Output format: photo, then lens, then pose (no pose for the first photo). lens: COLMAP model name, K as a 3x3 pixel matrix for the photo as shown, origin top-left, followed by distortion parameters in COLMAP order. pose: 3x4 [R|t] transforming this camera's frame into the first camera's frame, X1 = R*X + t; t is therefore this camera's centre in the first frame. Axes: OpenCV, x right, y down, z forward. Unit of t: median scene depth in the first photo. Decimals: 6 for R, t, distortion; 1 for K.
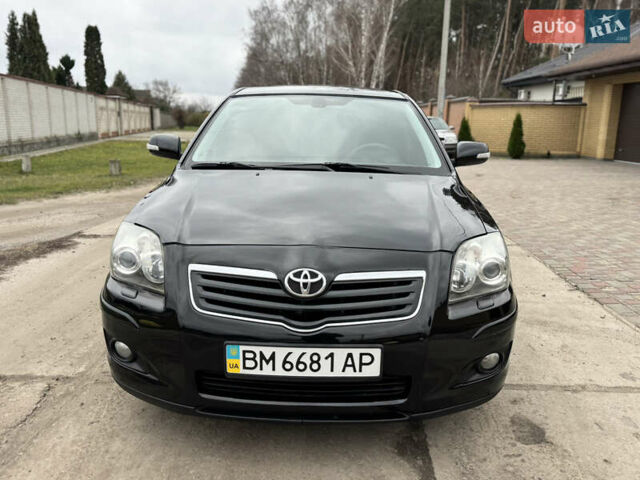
lens RADIAL K [[542.9, 0, 319.2], [0, 542.9, 230.0], [0, 0, 1]] dist [0.094830, -0.153032]
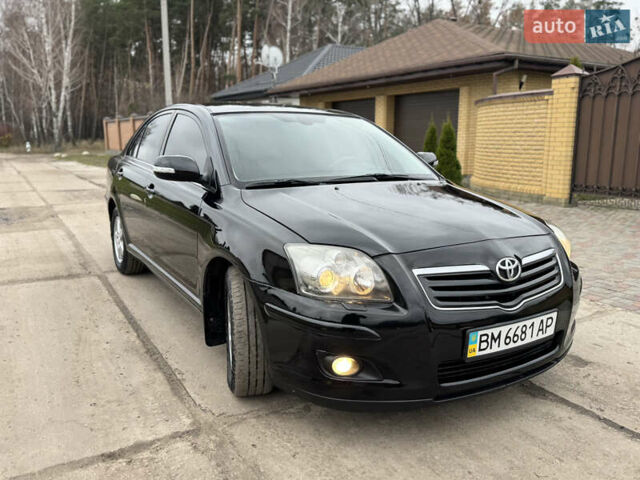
lens RADIAL K [[542.9, 0, 319.2], [0, 542.9, 230.0], [0, 0, 1]] dist [0.094830, -0.153032]
pose [[0.850233, -0.108642, 0.515074, -0.865556], [0.120476, 0.992661, 0.010507, -0.046170], [-0.512436, 0.053120, 0.857081, 0.145309]]
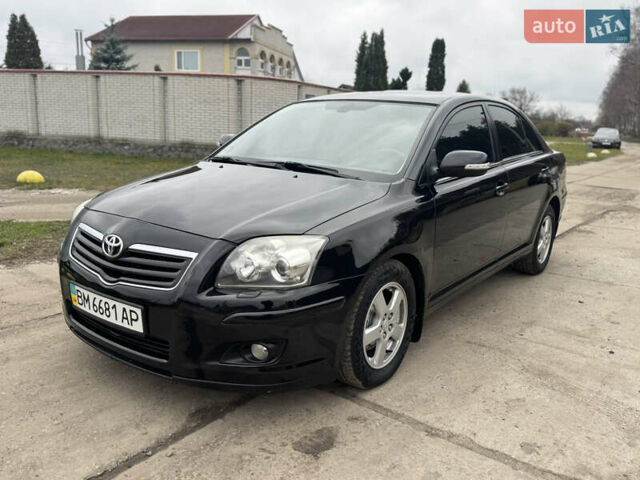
lens RADIAL K [[542.9, 0, 319.2], [0, 542.9, 230.0], [0, 0, 1]] dist [0.094830, -0.153032]
pose [[0.812977, 0.128831, -0.567864, 0.935324], [-0.137242, 0.990137, 0.028151, -0.035860], [0.565891, 0.055048, 0.822641, 0.193591]]
